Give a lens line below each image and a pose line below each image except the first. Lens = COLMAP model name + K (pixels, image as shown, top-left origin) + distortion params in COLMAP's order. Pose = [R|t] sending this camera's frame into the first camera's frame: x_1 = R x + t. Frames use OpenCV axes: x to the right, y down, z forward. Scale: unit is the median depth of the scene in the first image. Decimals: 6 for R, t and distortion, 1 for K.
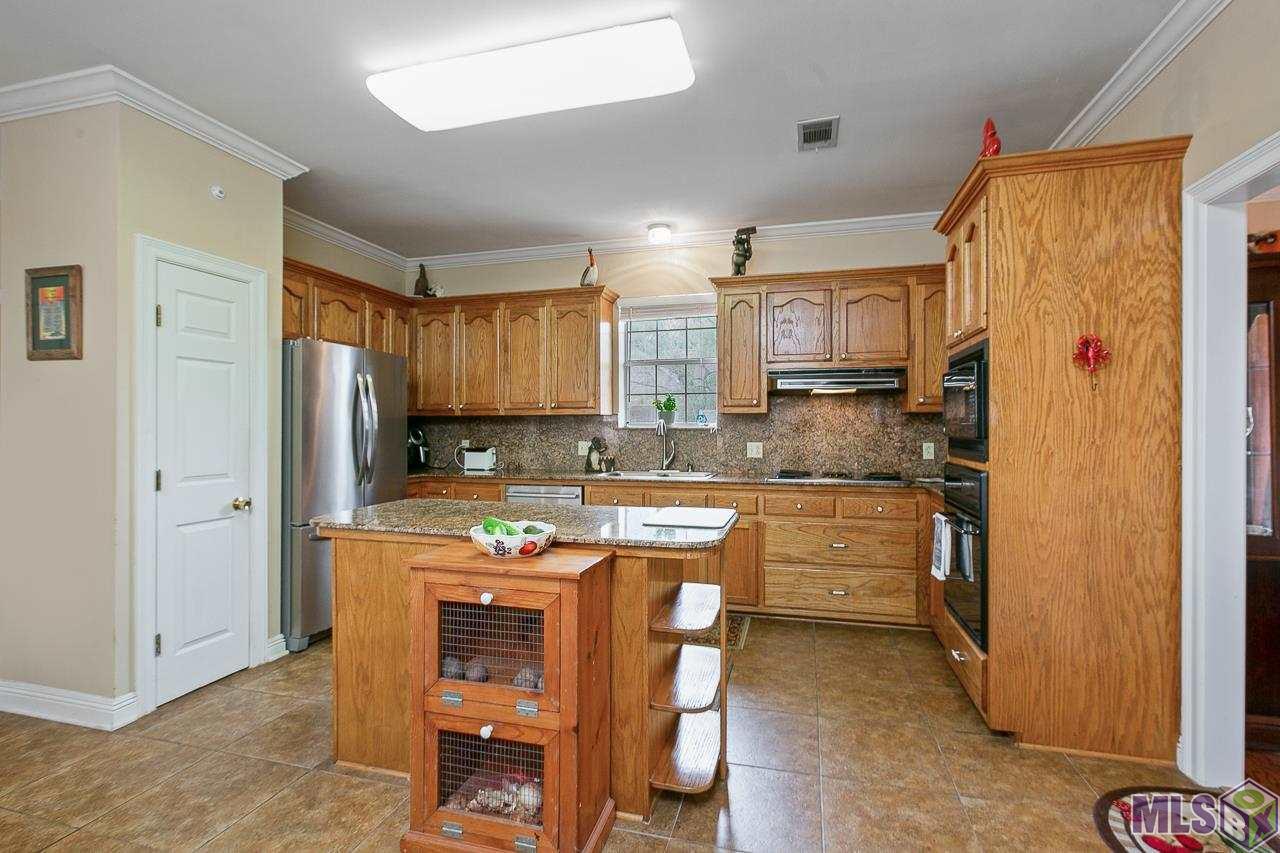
lens RADIAL K [[592.1, 0, 640.0], [0, 592.1, 426.5], [0, 0, 1]] dist [0.000087, -0.000001]
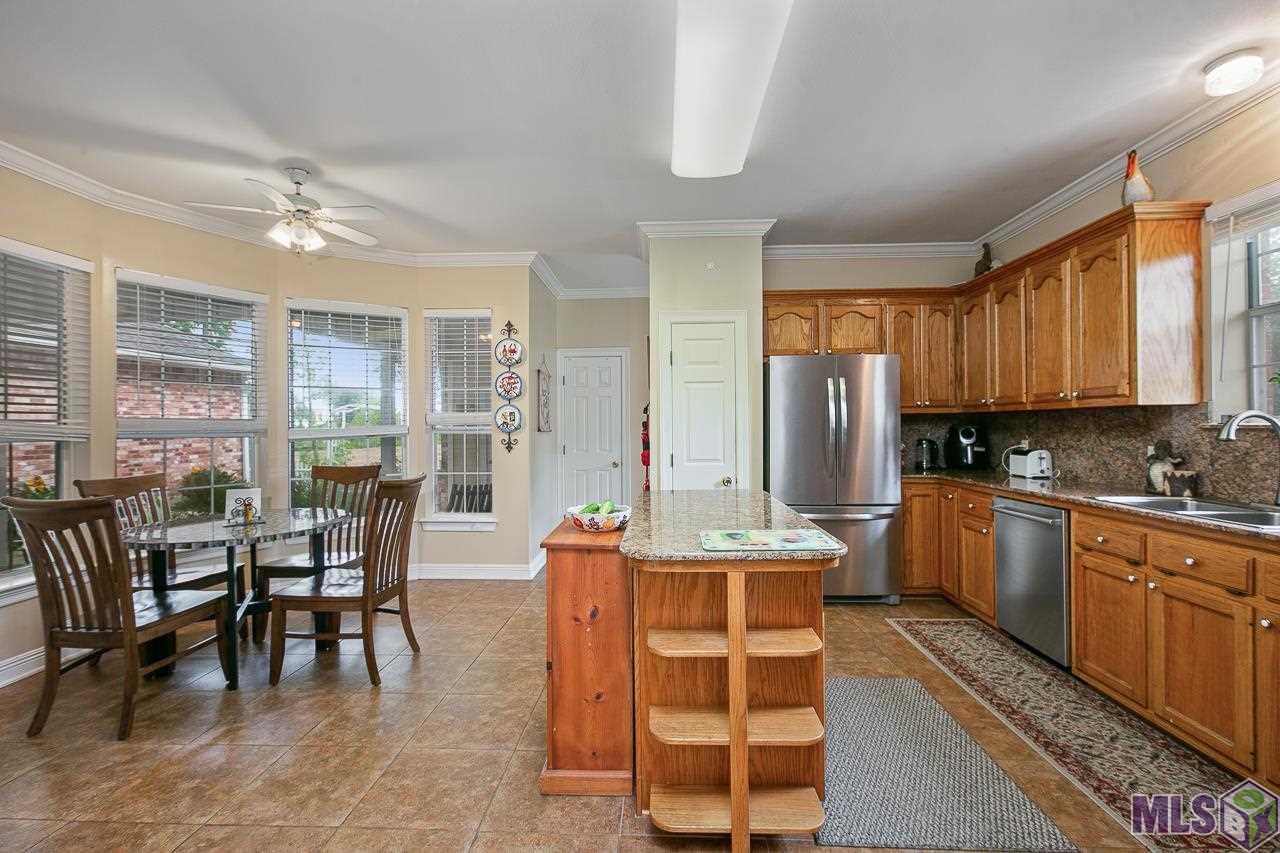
lens RADIAL K [[578.2, 0, 640.0], [0, 578.2, 426.5], [0, 0, 1]] dist [0.000861, 0.000109]
pose [[0.230048, 0.000655, -0.973179, 0.422342], [0.009353, 0.999952, 0.002884, -0.004145], [0.973134, -0.009766, 0.230031, 0.331707]]
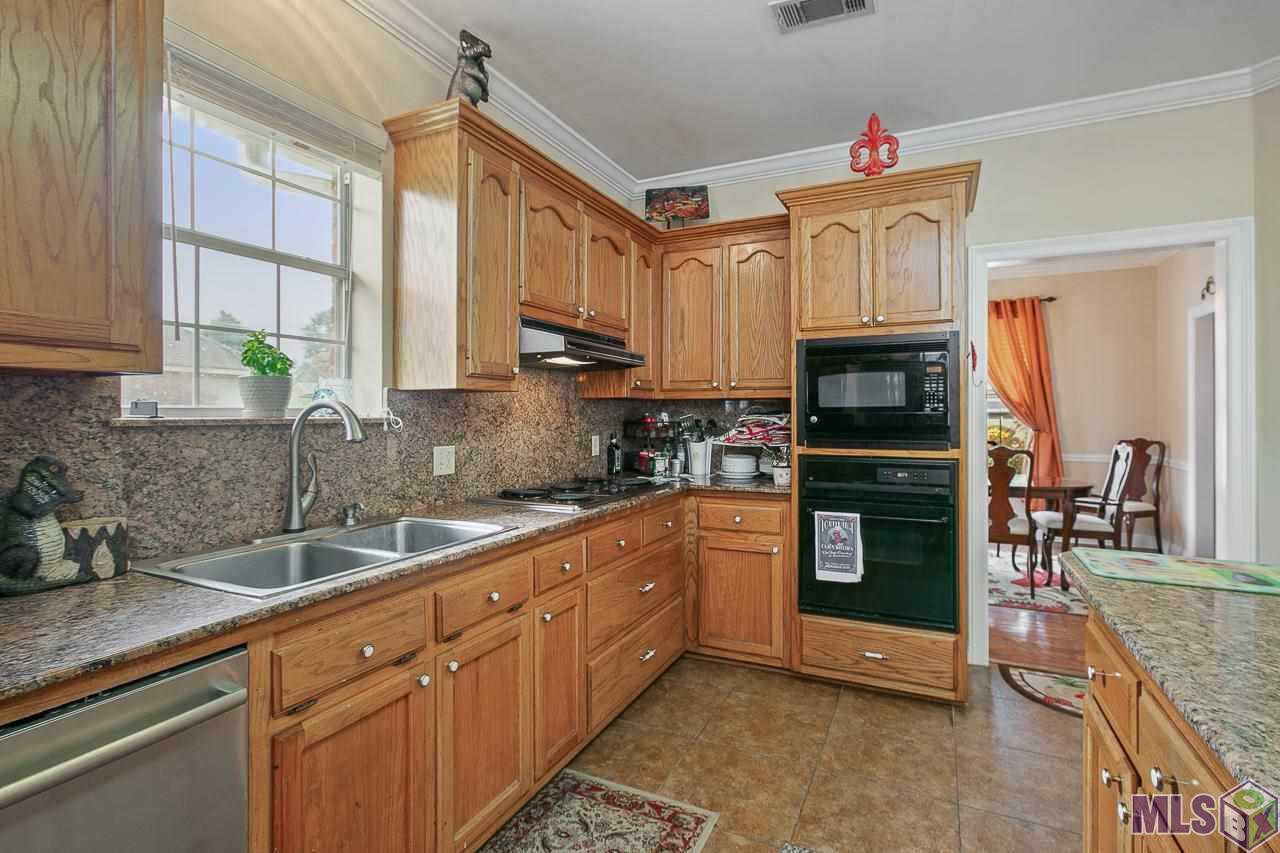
lens RADIAL K [[616.0, 0, 633.4], [0, 616.0, 405.4], [0, 0, 1]] dist [-0.001330, 0.000149]
pose [[0.181244, 0.013762, 0.983342, -0.314951], [0.002884, 0.999890, -0.014525, -0.000841], [-0.983434, 0.005468, 0.181184, 0.732435]]
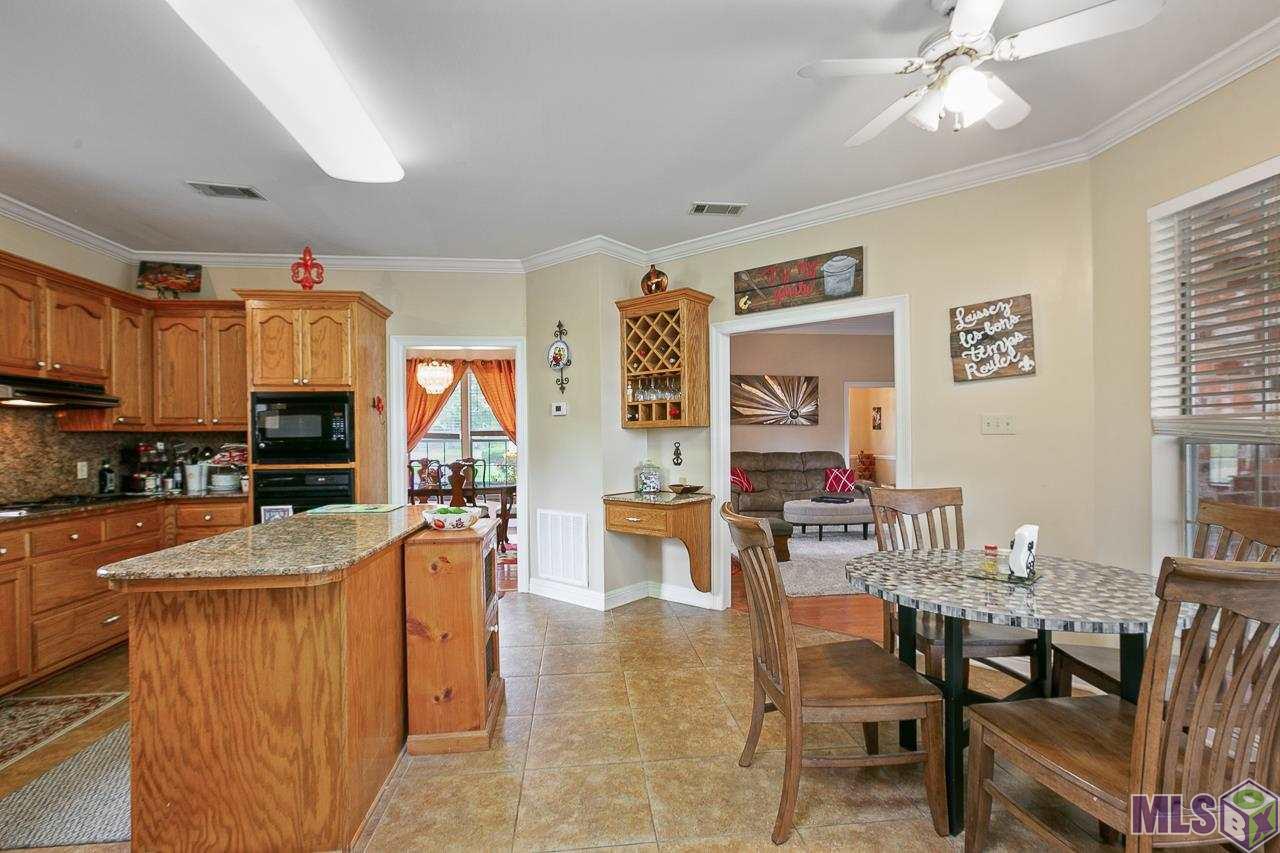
lens RADIAL K [[589.5, 0, 635.2], [0, 589.5, 439.0], [0, 0, 1]] dist [0.010354, 0.000119]
pose [[-0.364943, 0.005094, 0.931016, -0.717306], [0.014506, 0.999895, 0.000216, 0.002687], [-0.930917, 0.013584, -0.364978, 0.462473]]
